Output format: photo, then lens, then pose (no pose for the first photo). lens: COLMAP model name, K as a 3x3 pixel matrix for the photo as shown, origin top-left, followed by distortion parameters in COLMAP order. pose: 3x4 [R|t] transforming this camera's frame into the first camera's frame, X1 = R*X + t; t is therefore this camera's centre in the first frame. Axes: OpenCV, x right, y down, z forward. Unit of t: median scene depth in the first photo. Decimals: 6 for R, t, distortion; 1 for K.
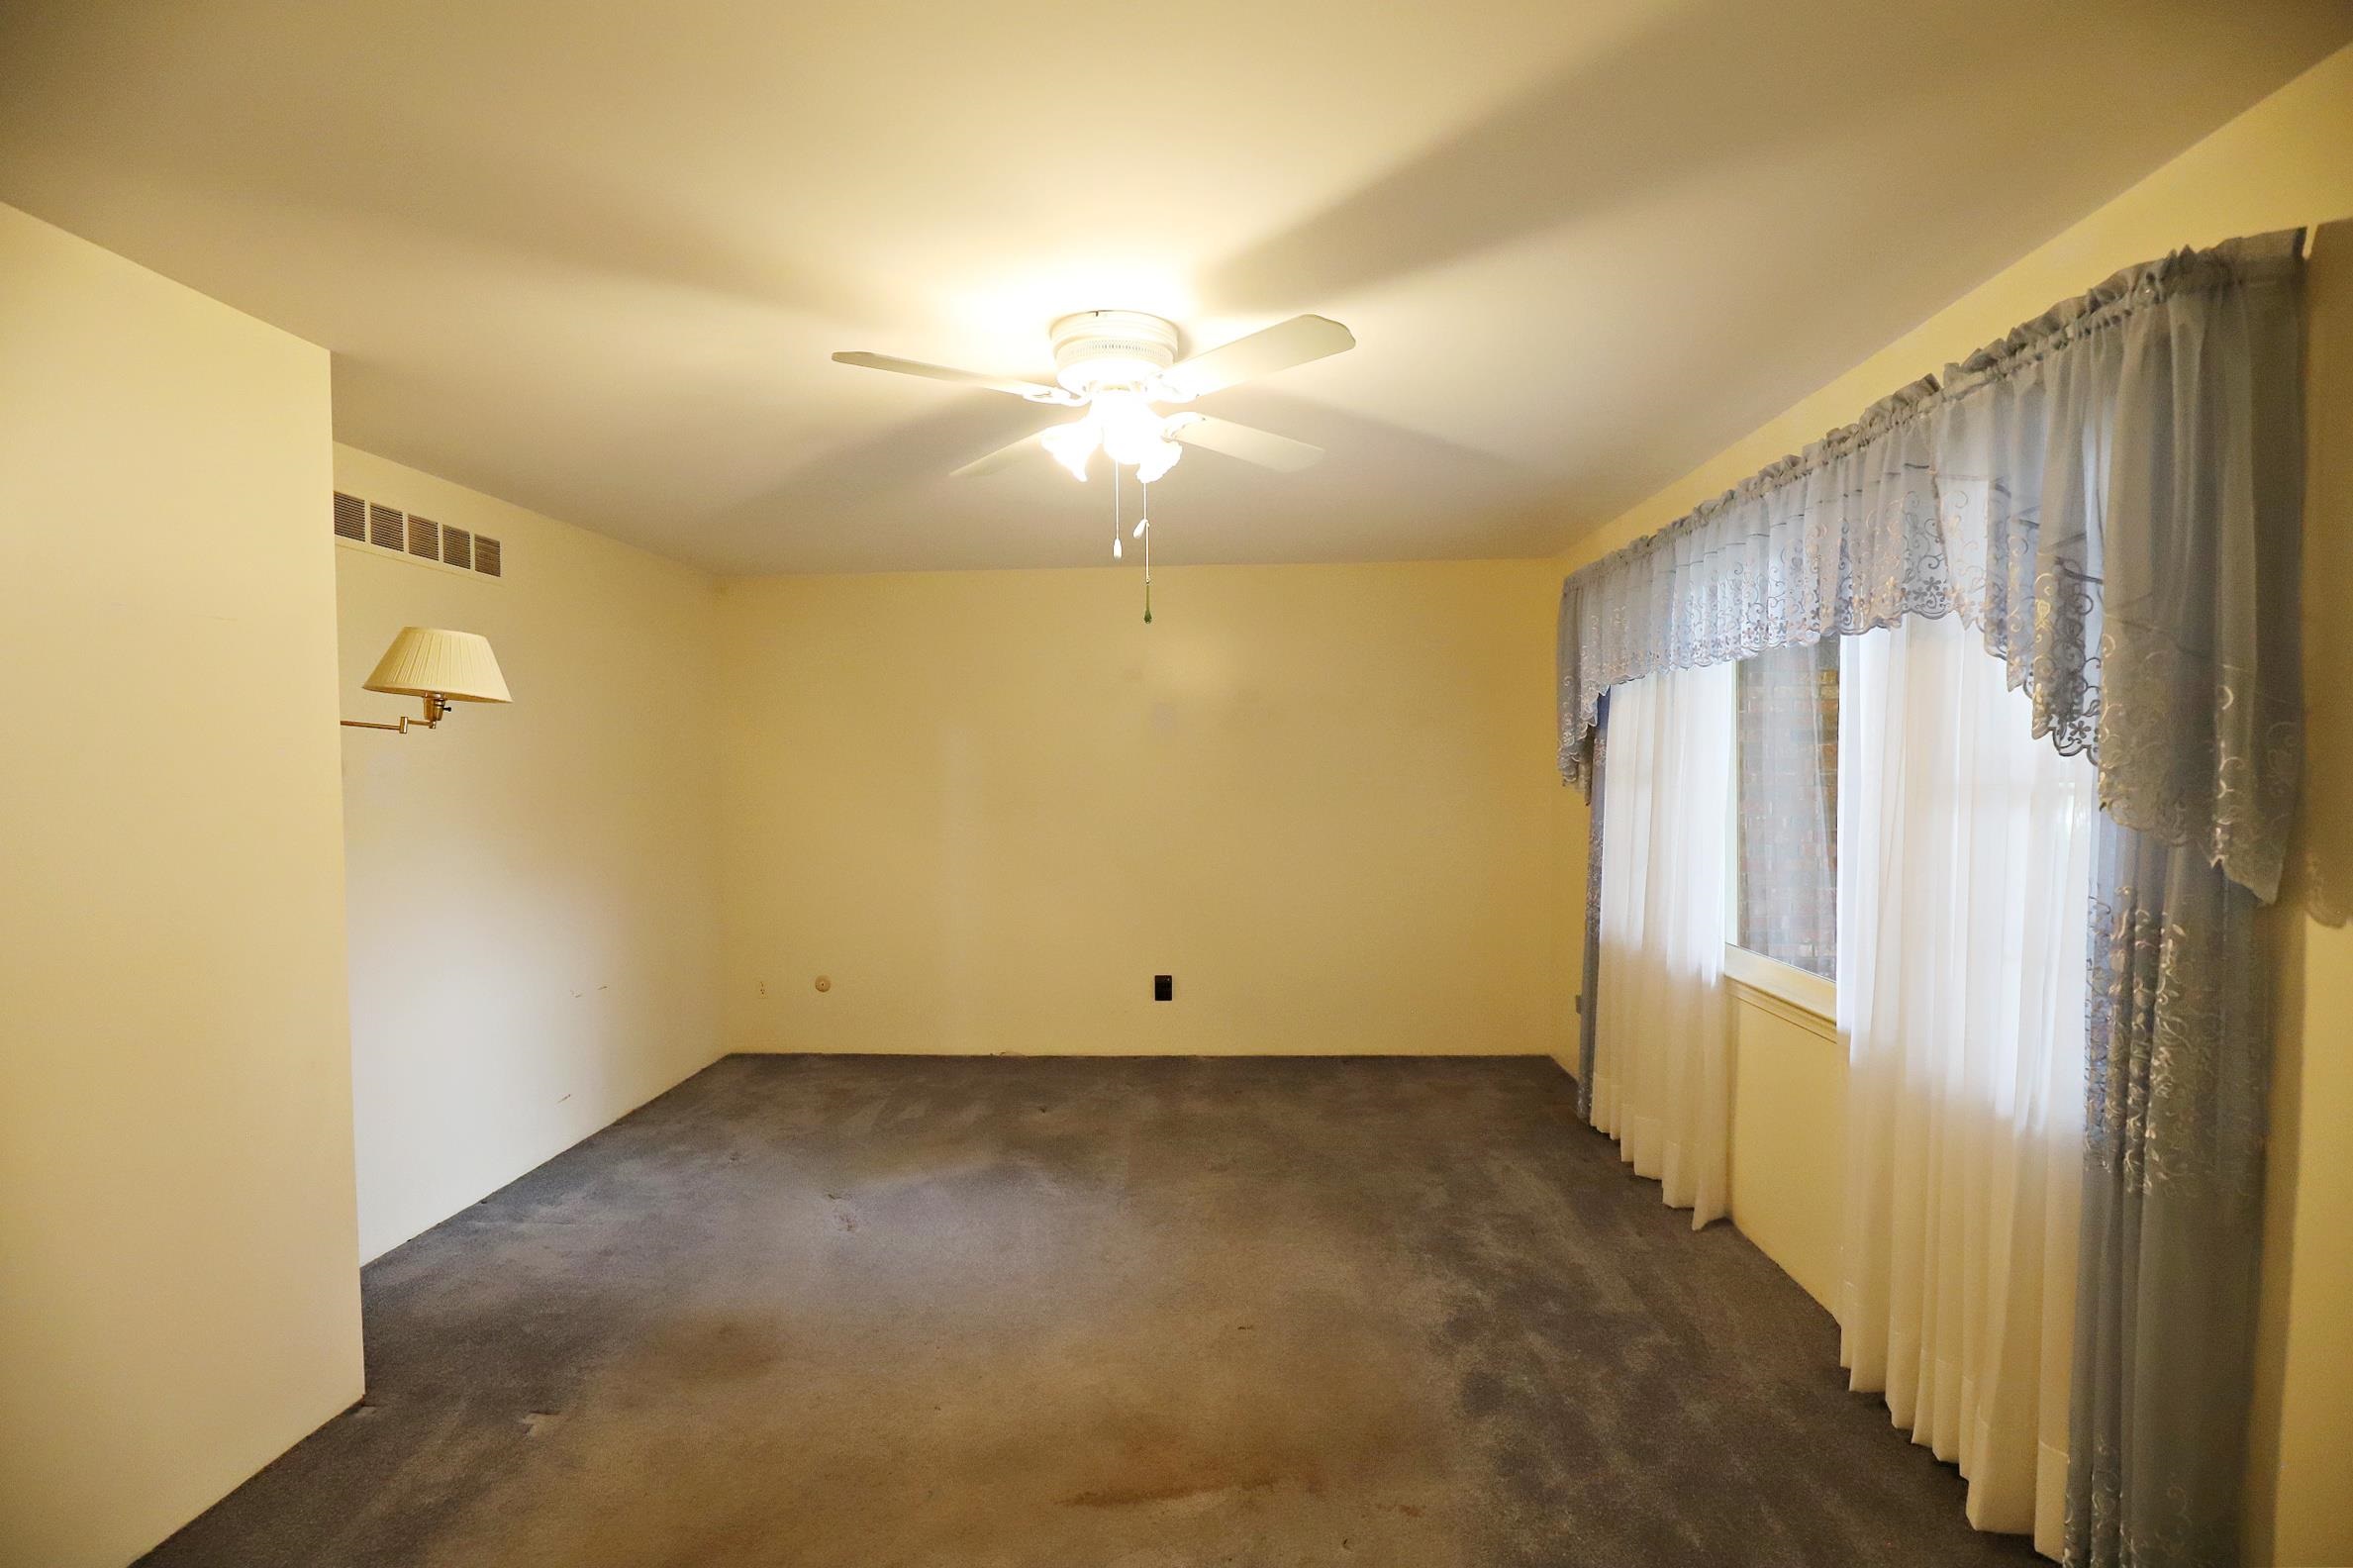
lens RADIAL K [[1082.1, 0, 1173.2], [0, 1082.1, 782.4], [0, 0, 1]] dist [-0.030013, 0.003481]
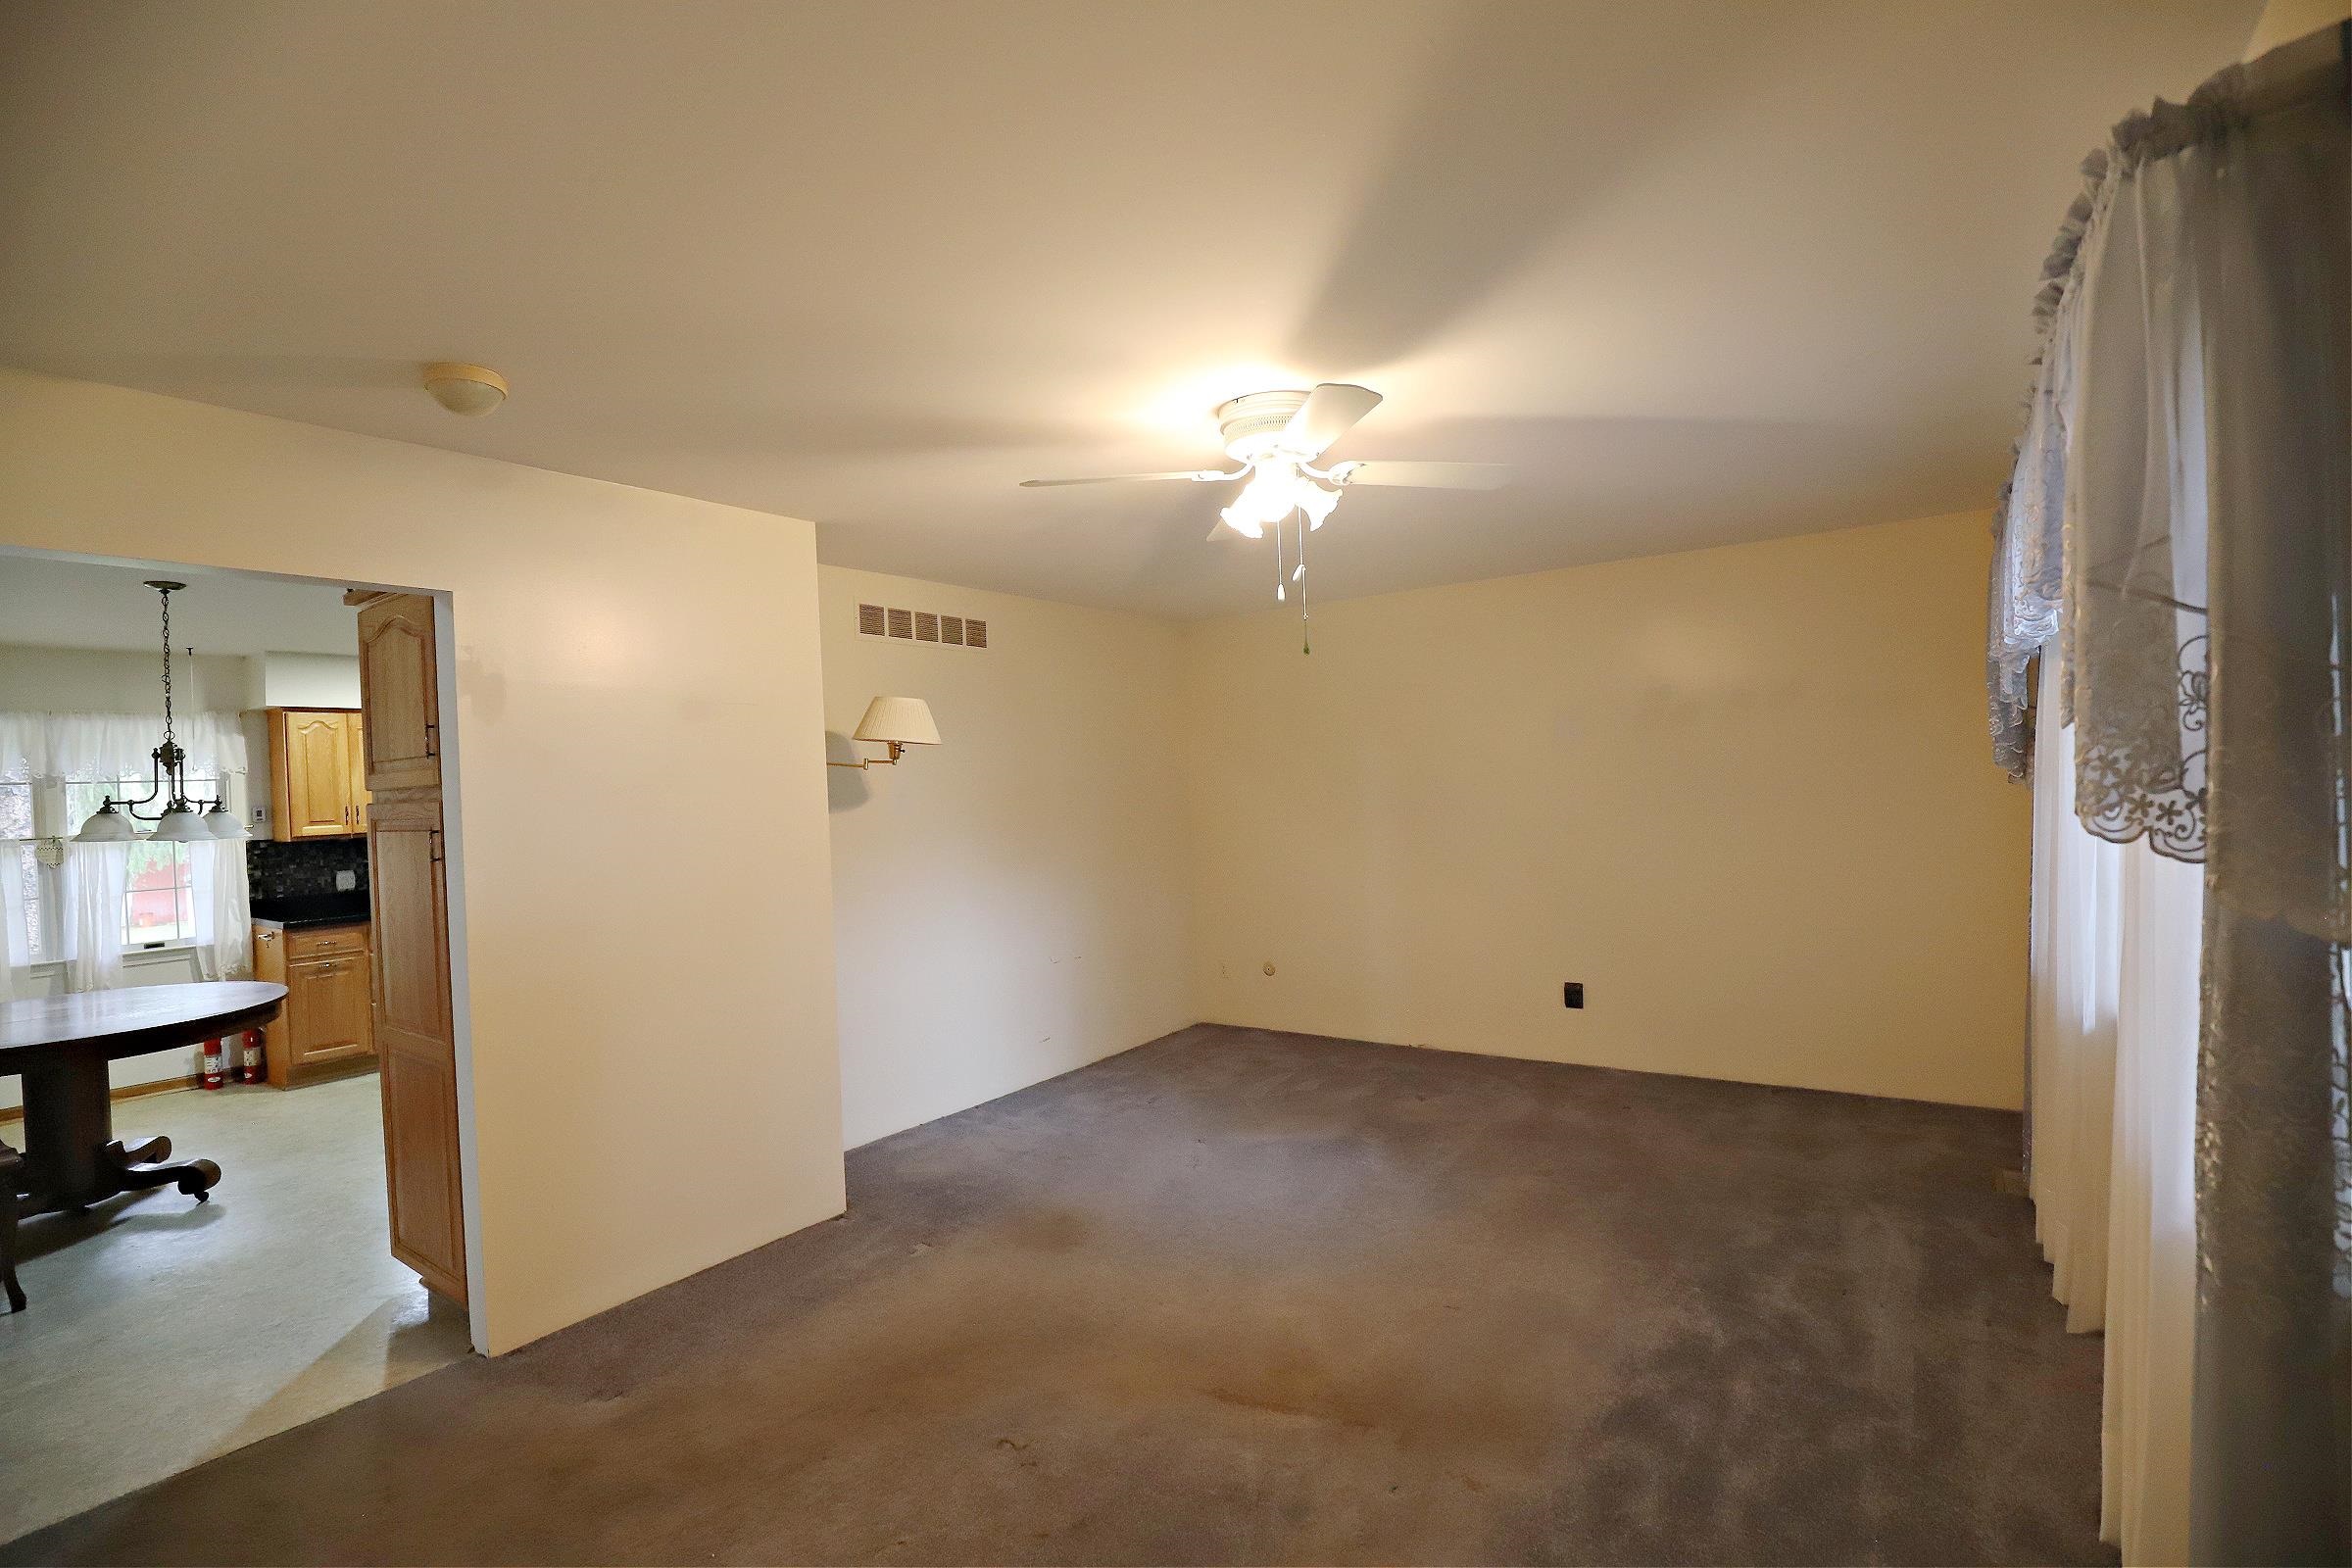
lens RADIAL K [[1081.6, 0, 1197.0], [0, 1081.6, 788.8], [0, 0, 1]] dist [-0.030013, 0.003481]
pose [[0.848407, -0.020077, -0.528963, 0.354397], [0.022132, 0.999752, -0.002449, -0.005064], [0.528881, -0.009629, 0.848641, -0.020412]]
